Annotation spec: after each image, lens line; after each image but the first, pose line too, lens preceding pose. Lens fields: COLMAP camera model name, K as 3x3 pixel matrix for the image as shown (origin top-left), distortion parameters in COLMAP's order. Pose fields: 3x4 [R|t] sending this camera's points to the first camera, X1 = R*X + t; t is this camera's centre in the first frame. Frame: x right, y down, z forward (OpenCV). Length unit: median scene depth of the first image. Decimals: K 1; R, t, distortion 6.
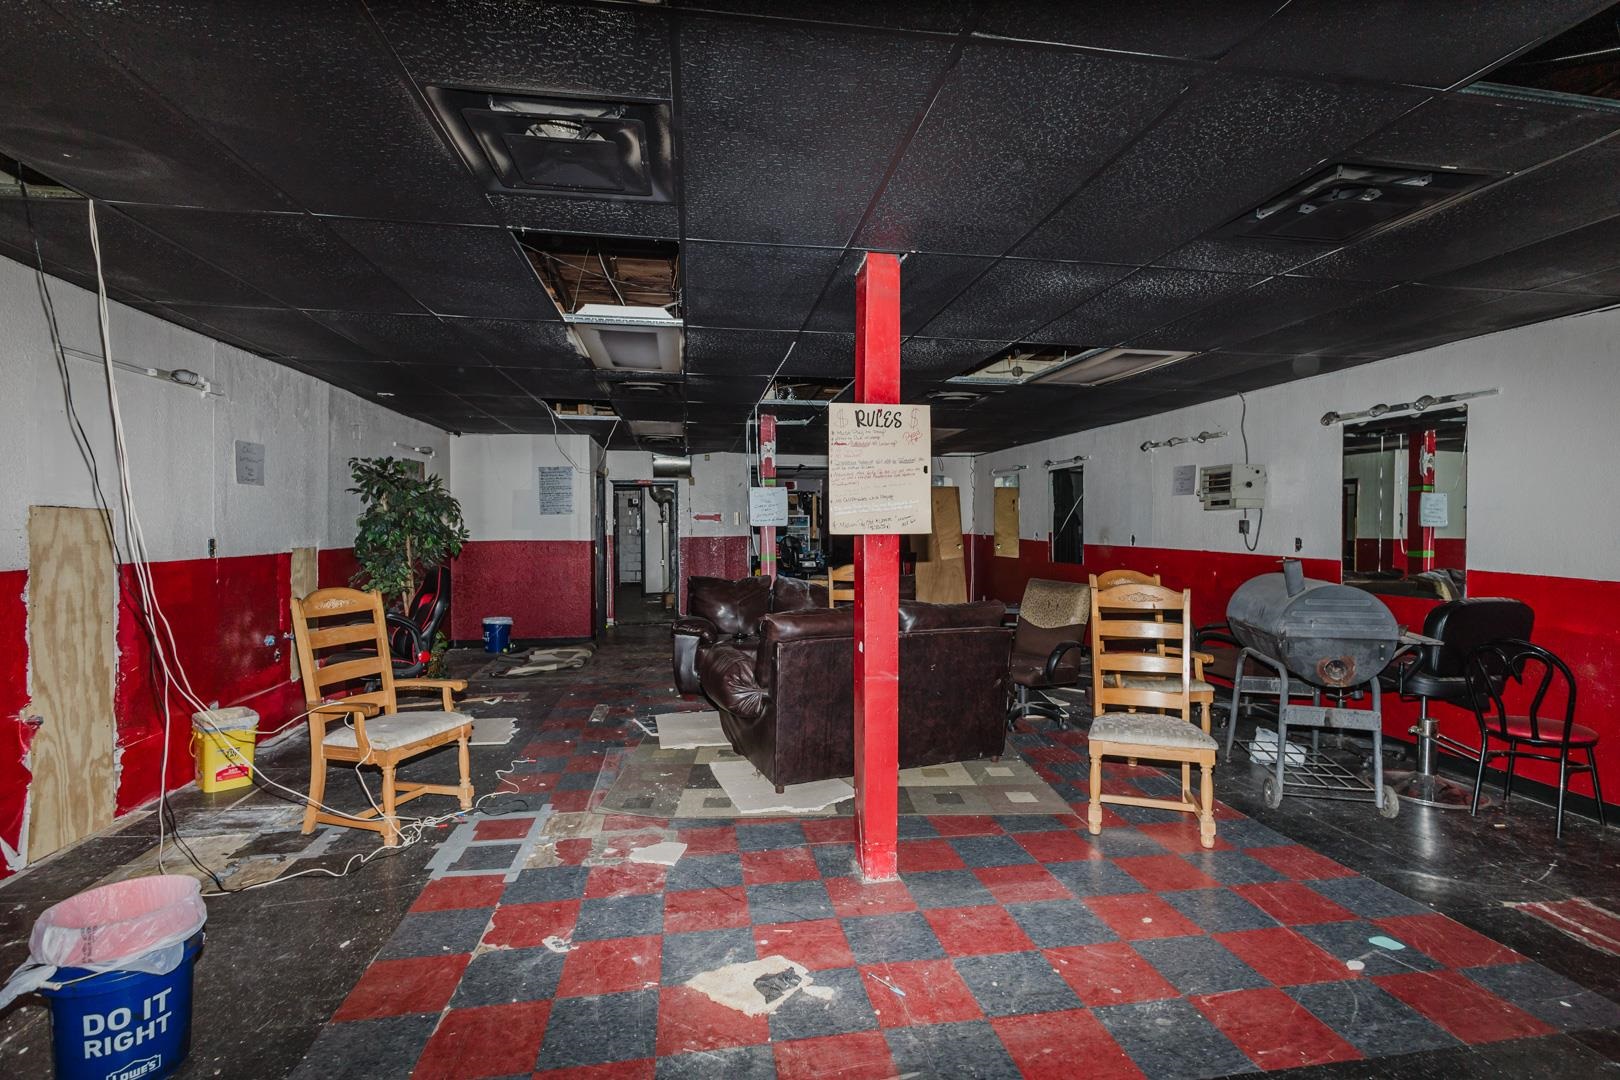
lens RADIAL K [[750.8, 0, 804.8], [0, 750.8, 535.9], [0, 0, 1]] dist [0.008632, -0.000363]
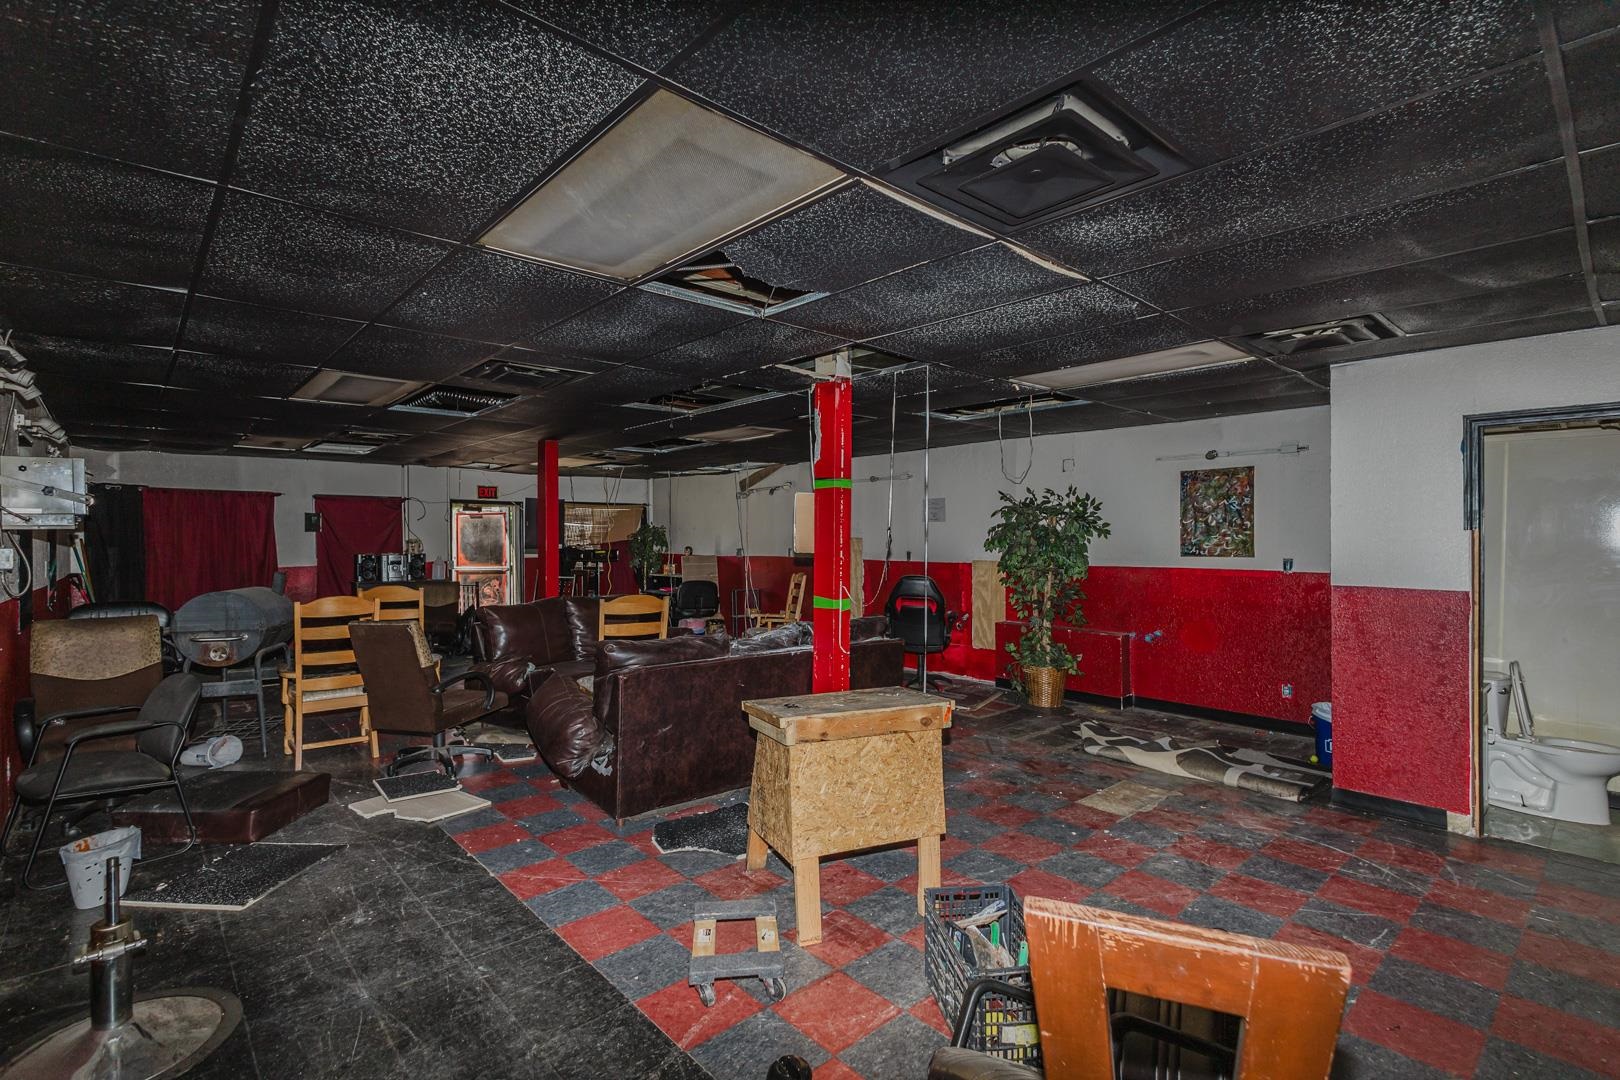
lens RADIAL K [[750.8, 0, 812.7], [0, 750.8, 537.5], [0, 0, 1]] dist [0.008632, -0.000363]
pose [[-0.833485, 0.000239, -0.552542, 0.646522], [-0.007595, 0.999900, 0.011890, -0.067468], [0.552490, 0.014107, -0.833400, 3.082921]]
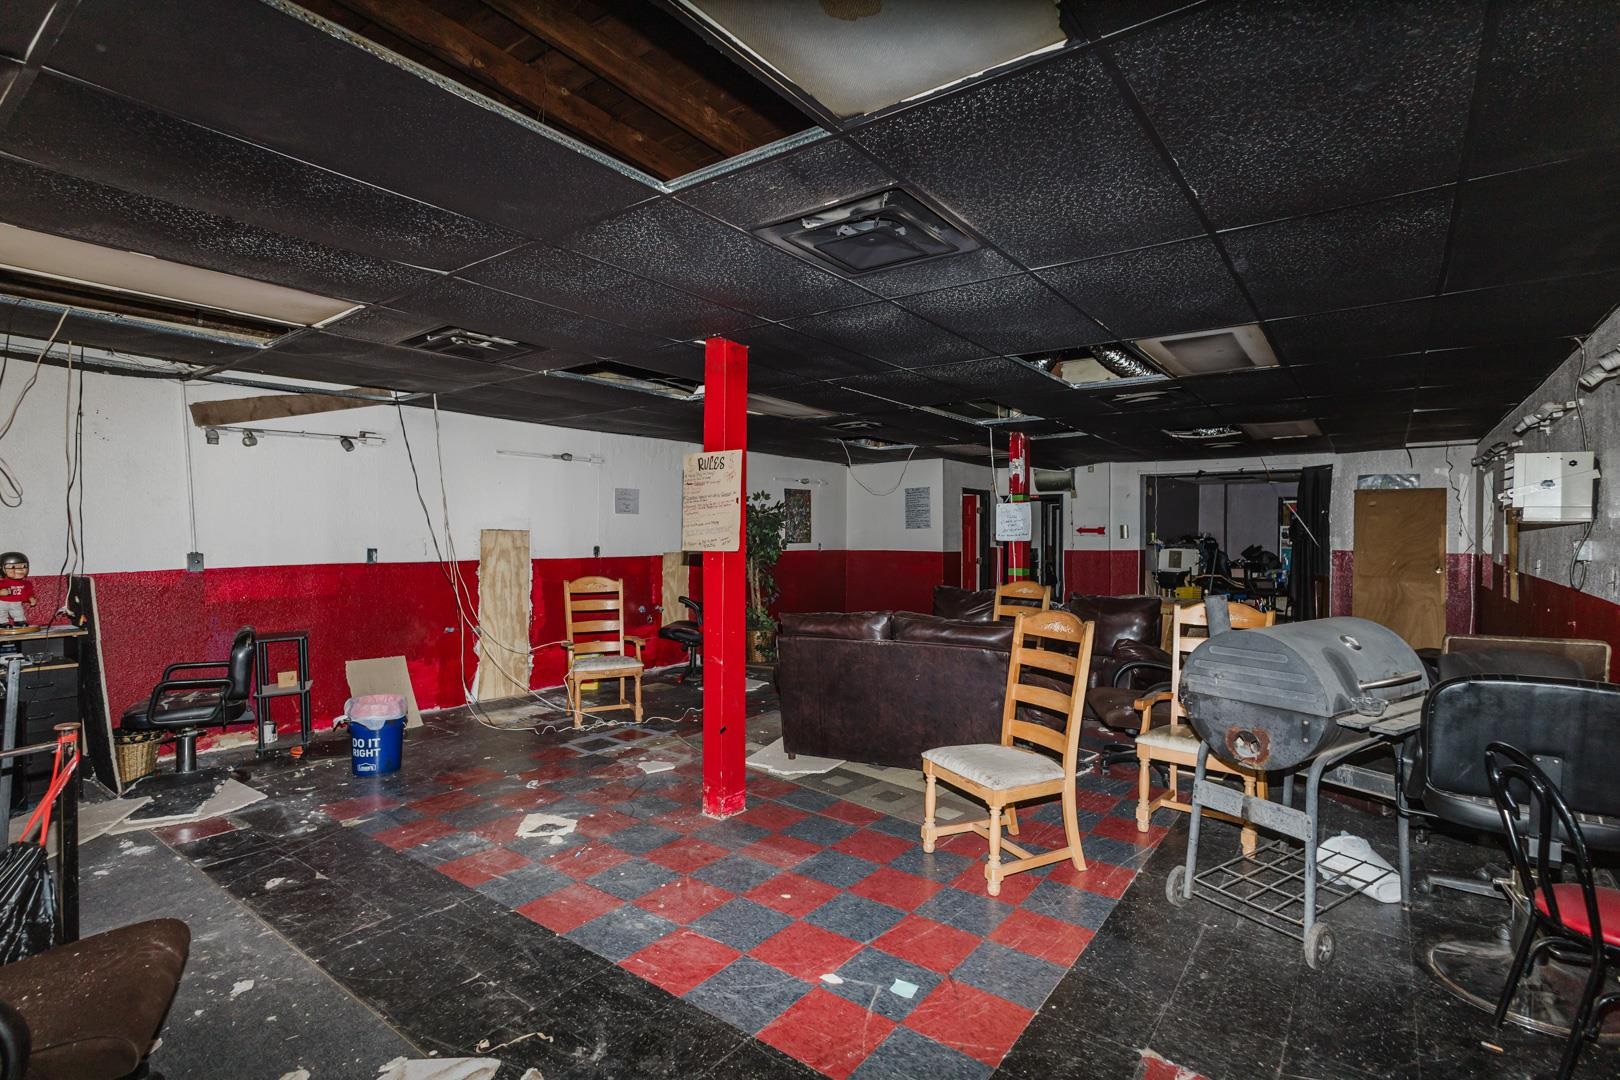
lens RADIAL K [[750.8, 0, 809.2], [0, 750.8, 538.5], [0, 0, 1]] dist [0.008632, -0.000363]
pose [[0.698603, 0.007261, -0.715473, 0.971347], [-0.013700, 0.999901, -0.003230, -0.018731], [0.715378, 0.012058, 0.698633, 0.172847]]
